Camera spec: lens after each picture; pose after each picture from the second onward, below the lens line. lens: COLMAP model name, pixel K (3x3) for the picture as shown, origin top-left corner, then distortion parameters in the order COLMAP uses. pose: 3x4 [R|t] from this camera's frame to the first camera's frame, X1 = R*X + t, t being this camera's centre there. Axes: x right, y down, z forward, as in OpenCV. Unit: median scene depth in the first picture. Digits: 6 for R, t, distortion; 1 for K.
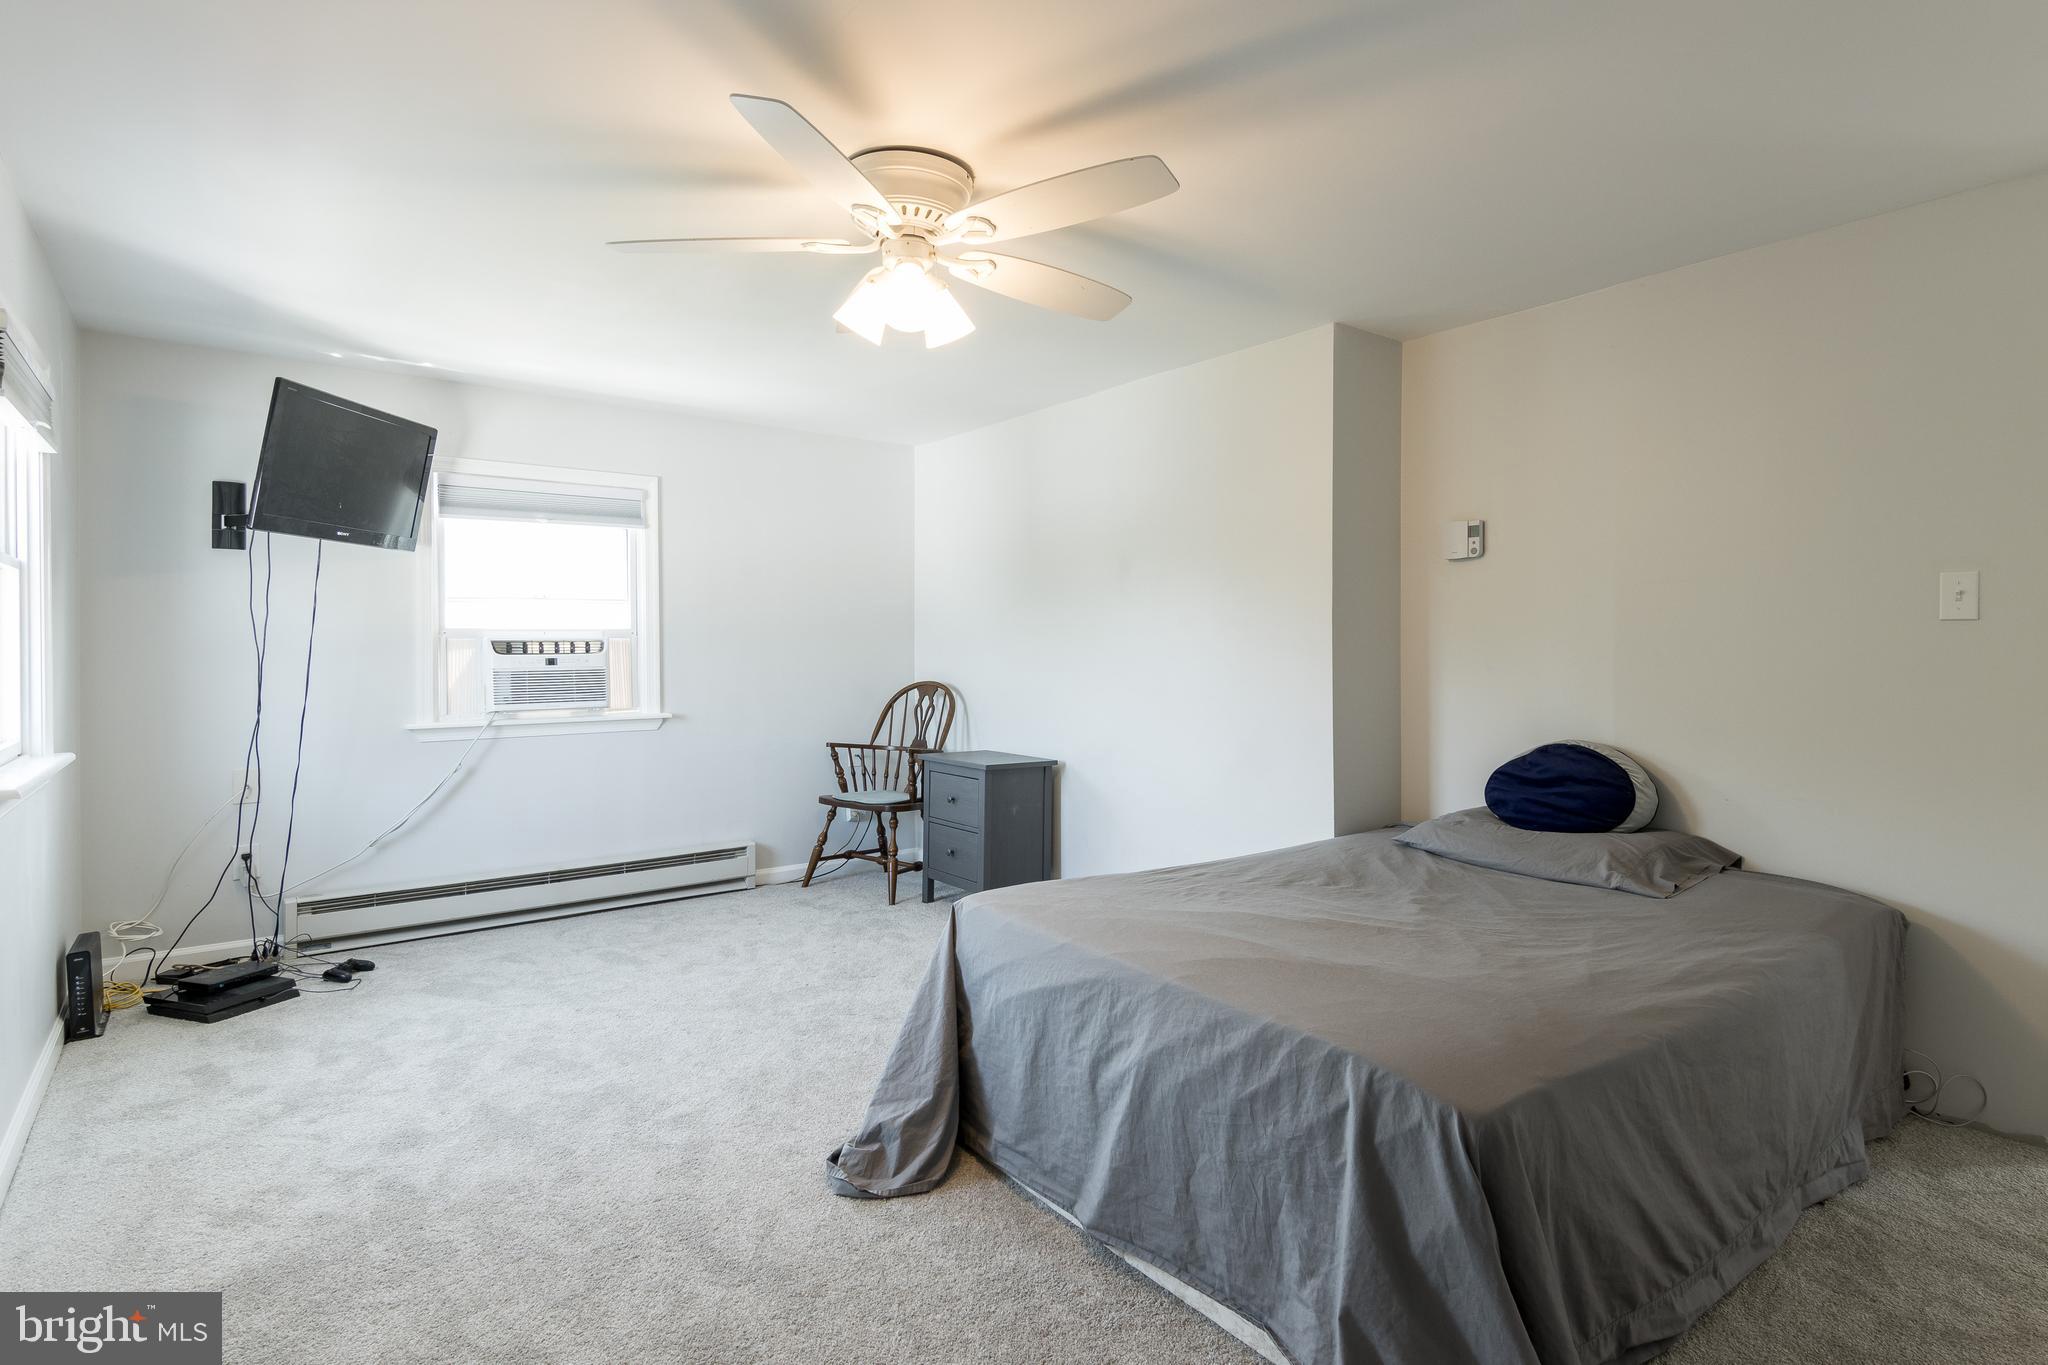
lens RADIAL K [[1062.0, 0, 1037.5], [0, 1062.0, 640.4], [0, 0, 1]] dist [0.011996, -0.020864]
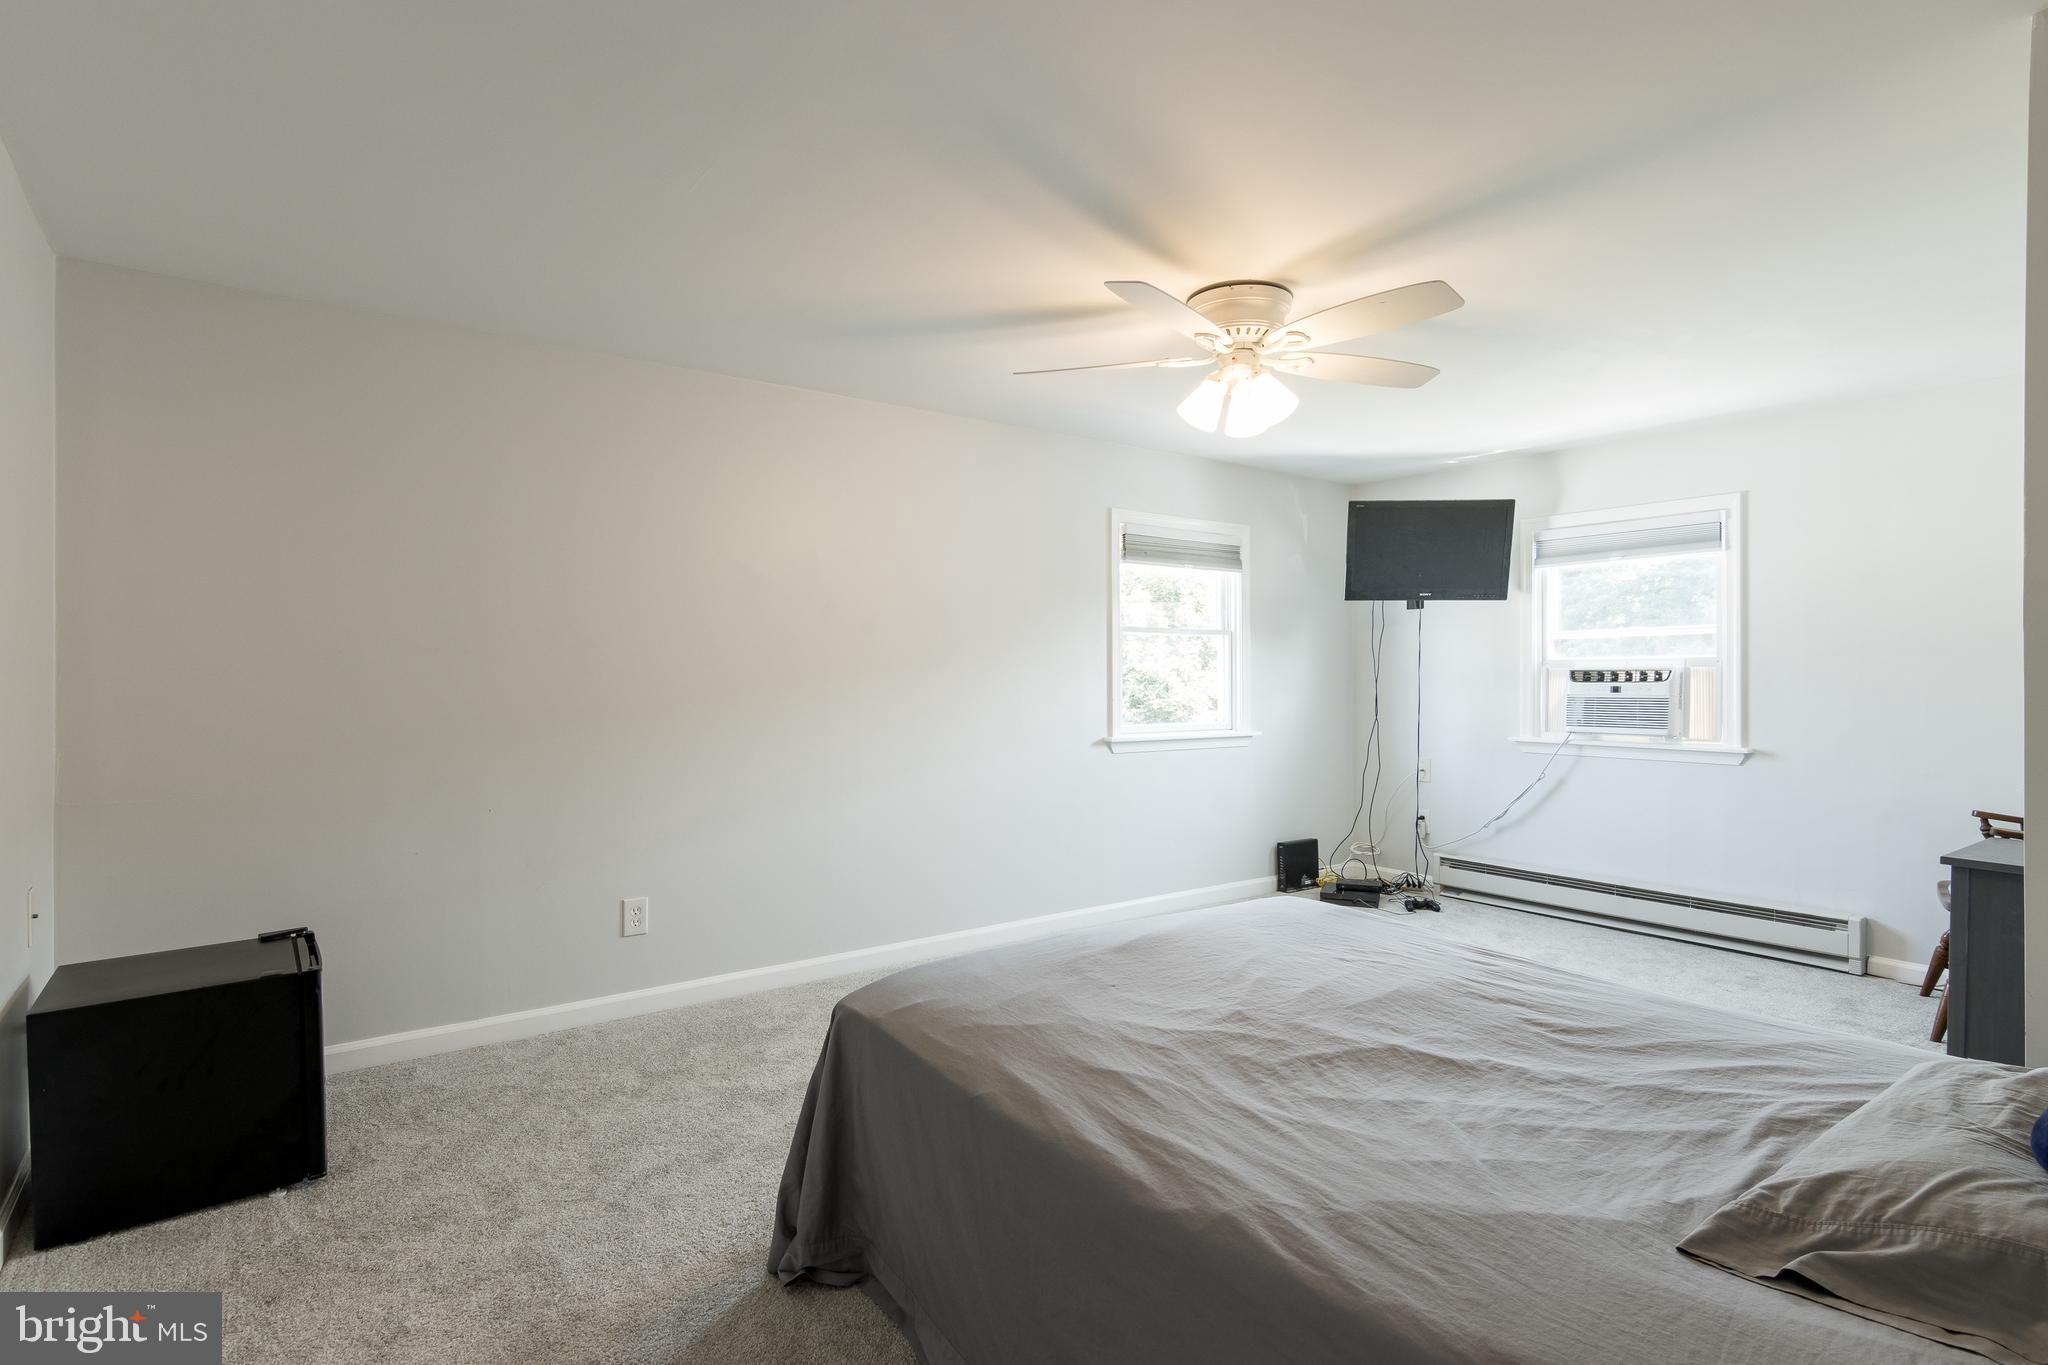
lens RADIAL K [[1042.8, 0, 1029.9], [0, 1042.8, 672.9], [0, 0, 1]] dist [0.004956, -0.000283]
pose [[-0.040108, 0.000732, -0.999195, 0.630186], [0.003178, 0.999995, 0.000605, 0.000741], [0.999190, -0.003151, -0.040110, 0.455628]]
